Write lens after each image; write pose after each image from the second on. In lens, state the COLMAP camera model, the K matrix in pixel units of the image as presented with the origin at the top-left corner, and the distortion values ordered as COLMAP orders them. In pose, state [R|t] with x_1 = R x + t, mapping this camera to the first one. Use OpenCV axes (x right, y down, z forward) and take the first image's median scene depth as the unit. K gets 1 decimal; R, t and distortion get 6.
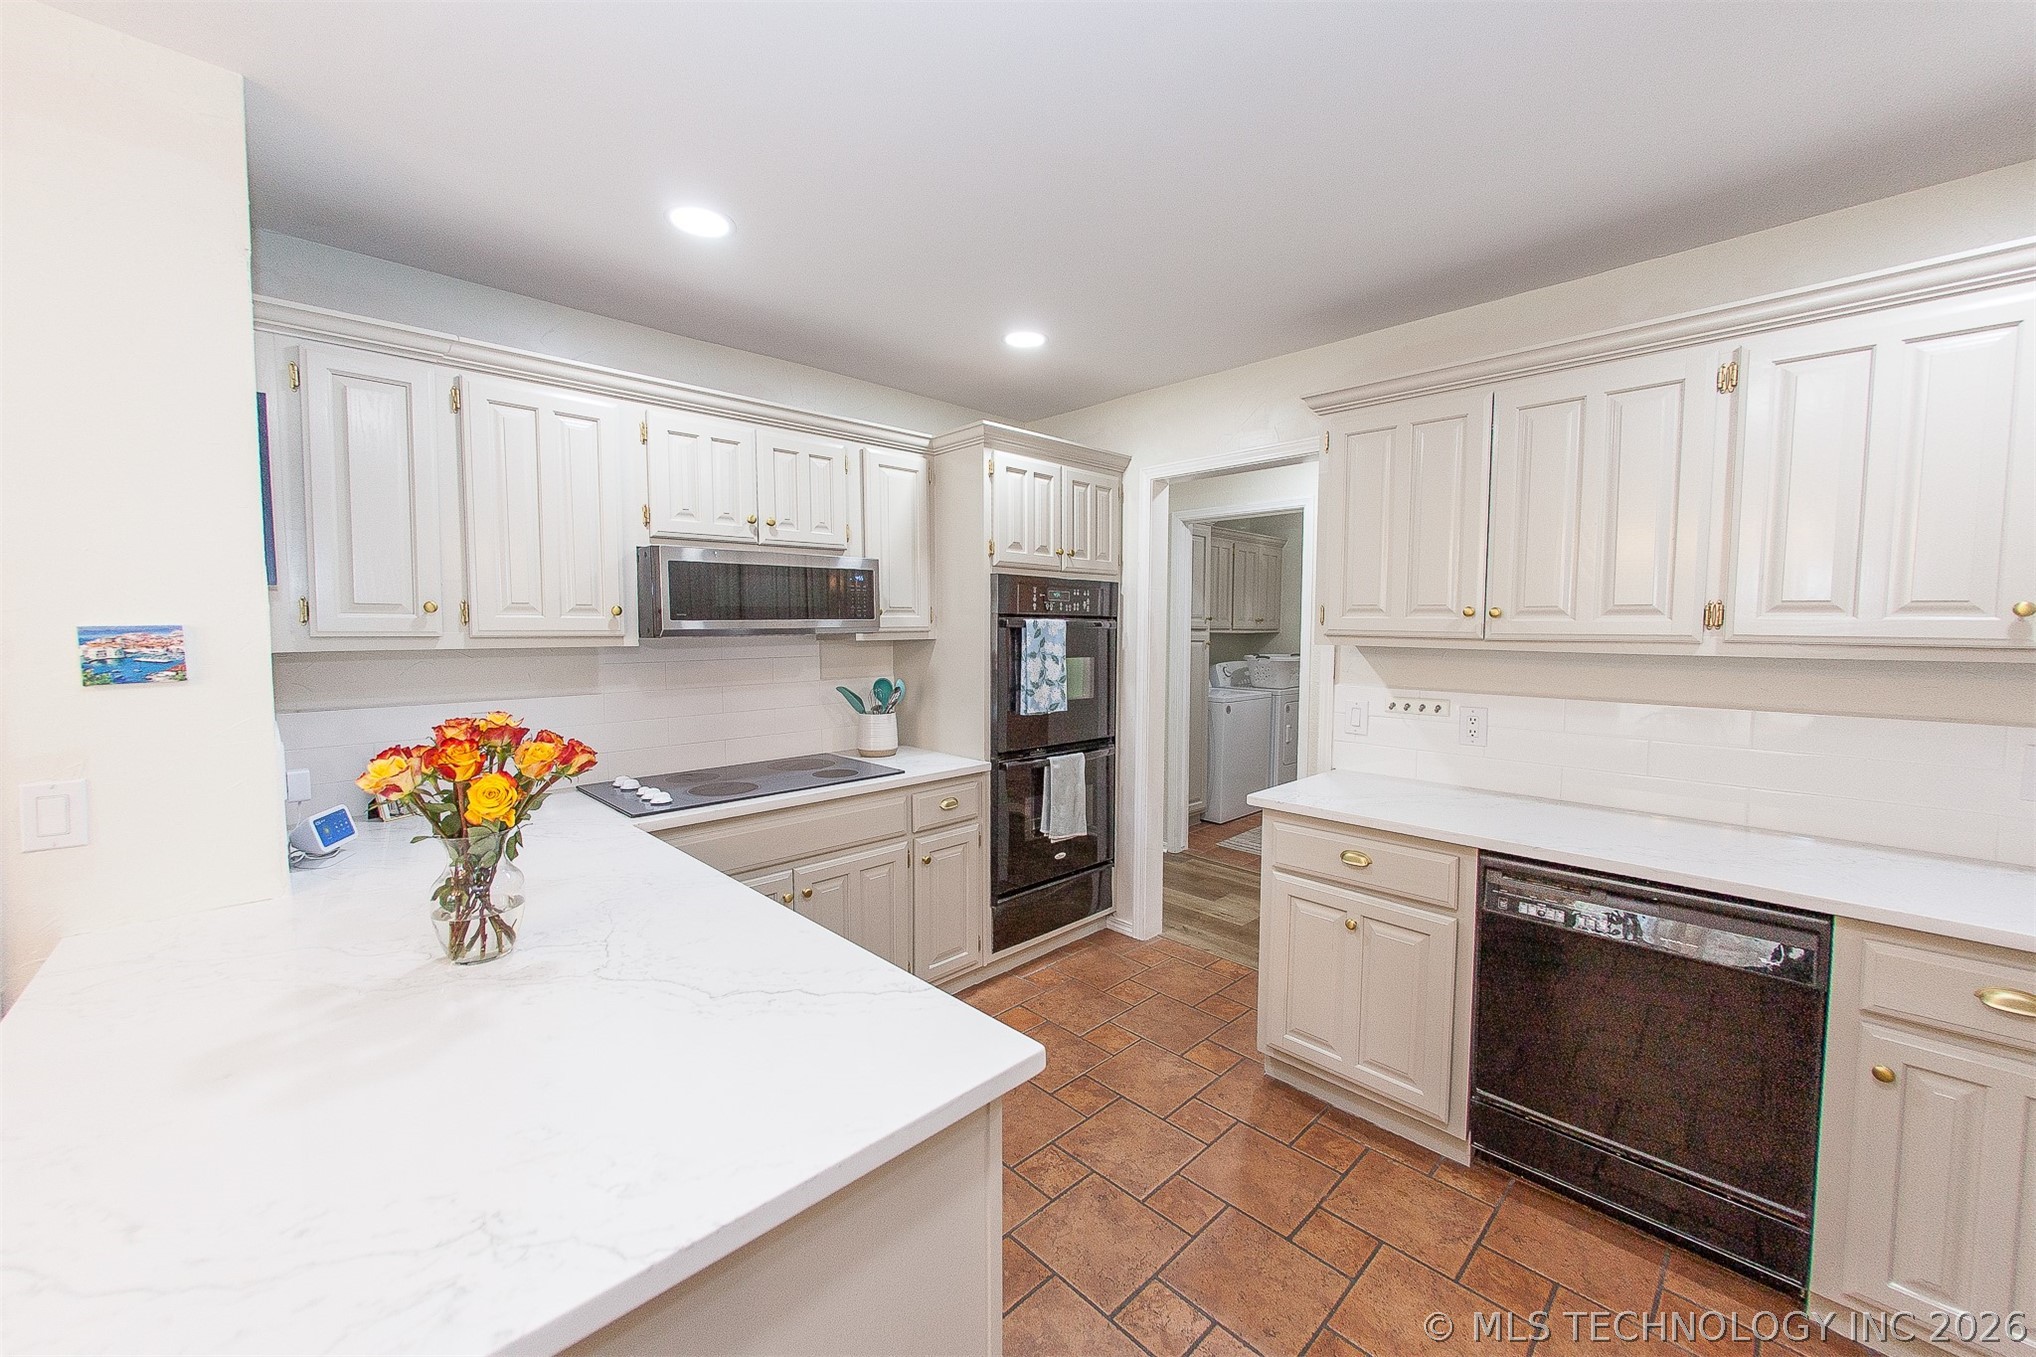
lens RADIAL K [[775.9, 0, 1013.0], [0, 775.9, 667.8], [0, 0, 1]] dist [-0.007468, 0.000085]
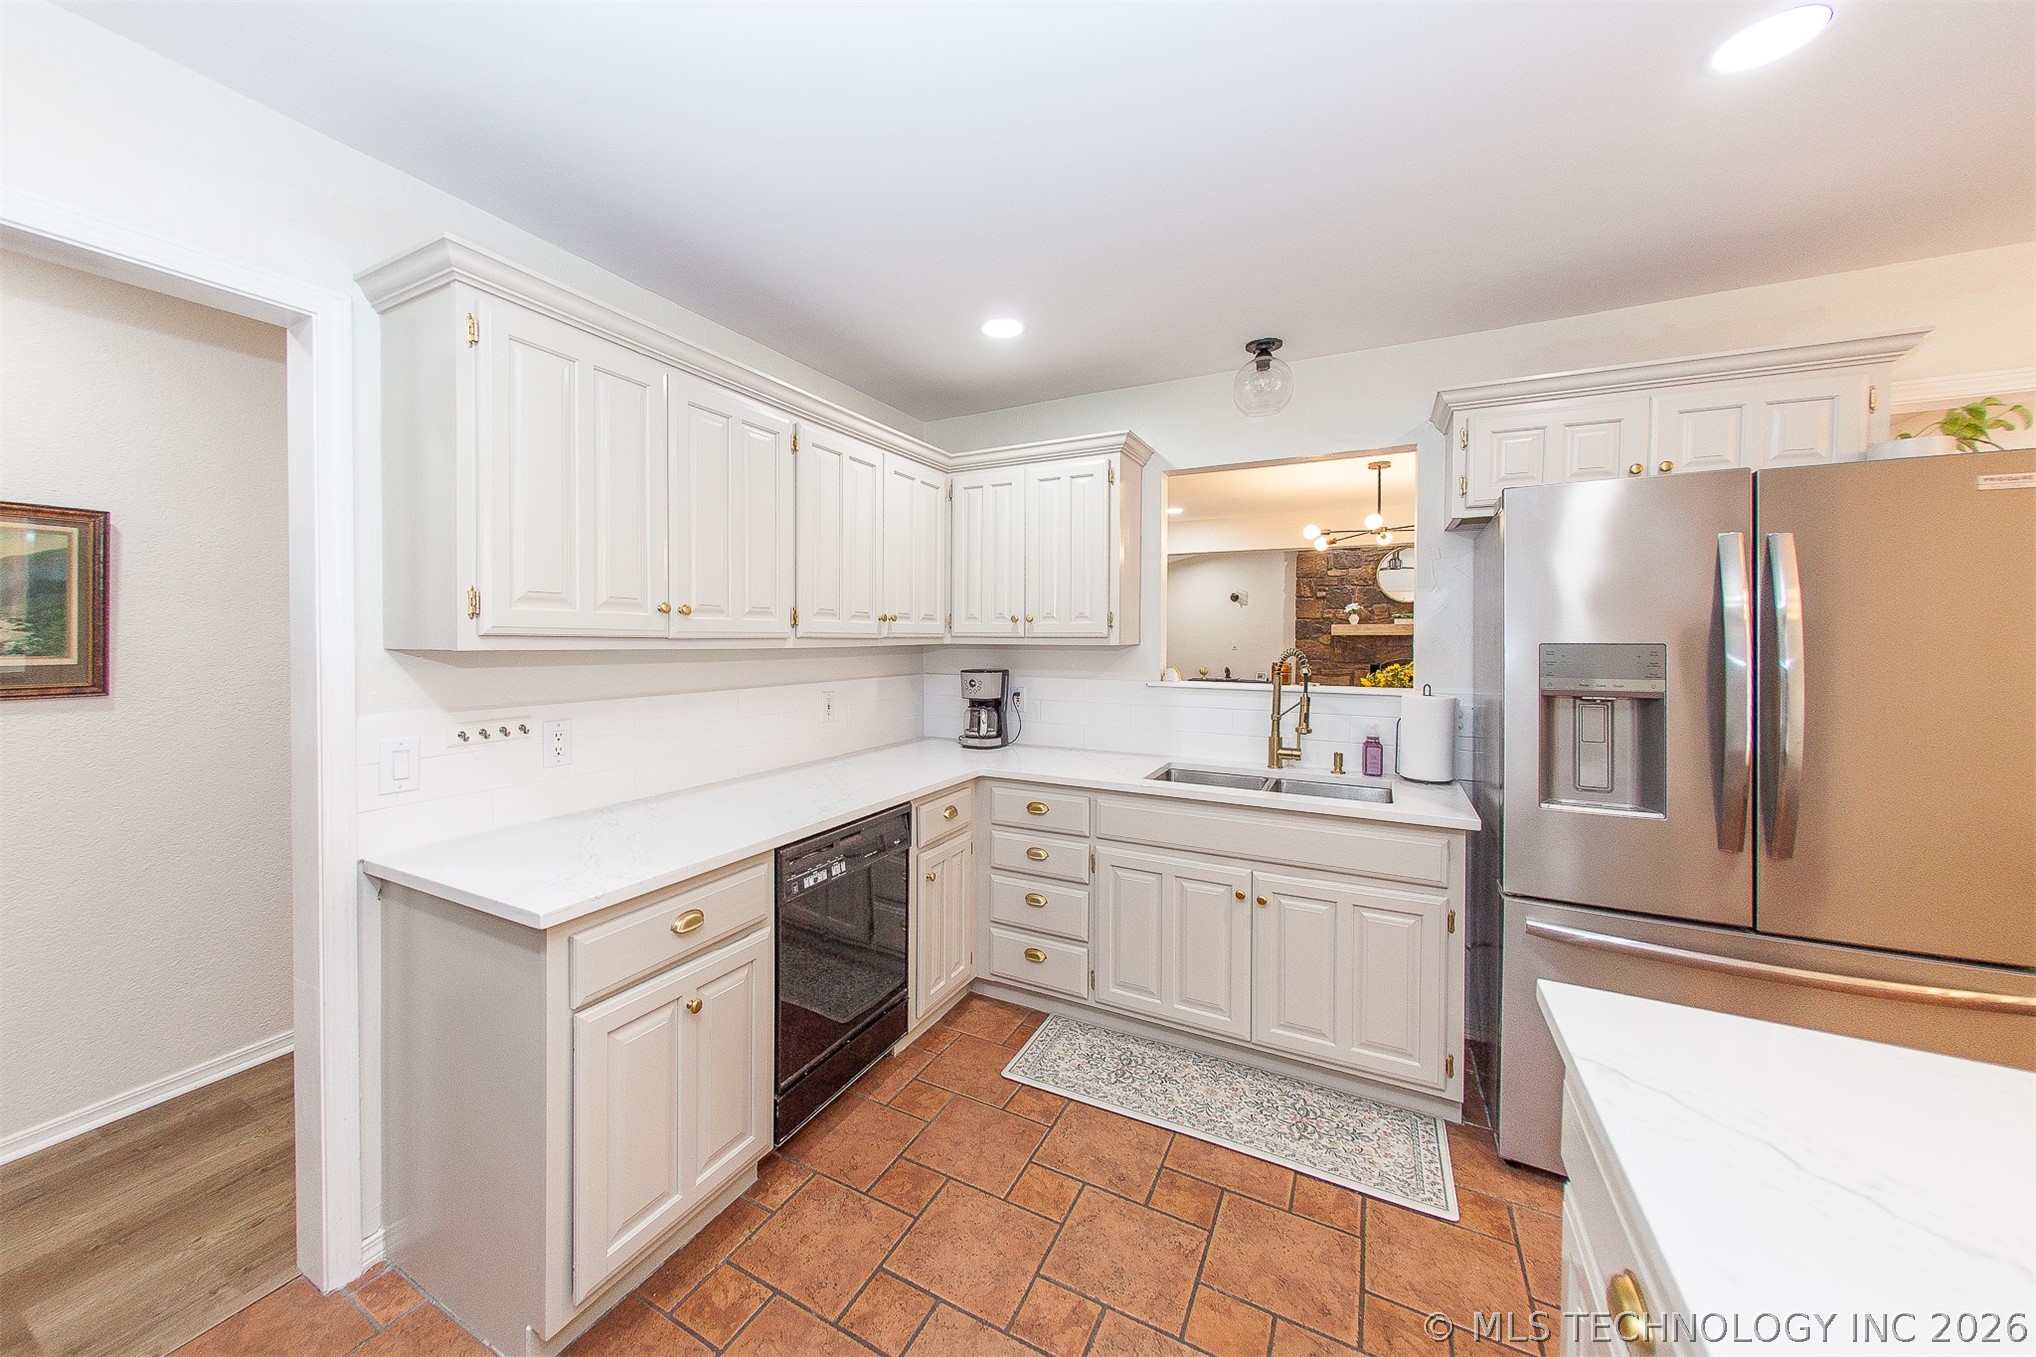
lens RADIAL K [[737.0, 0, 914.2], [0, 737.0, 641.3], [0, 0, 1]] dist [-0.000067, 0.000051]
pose [[-0.254526, -0.014932, 0.966951, -0.276299], [0.046701, 0.998524, 0.027712, -0.036917], [-0.965938, 0.052211, -0.253453, 0.789716]]
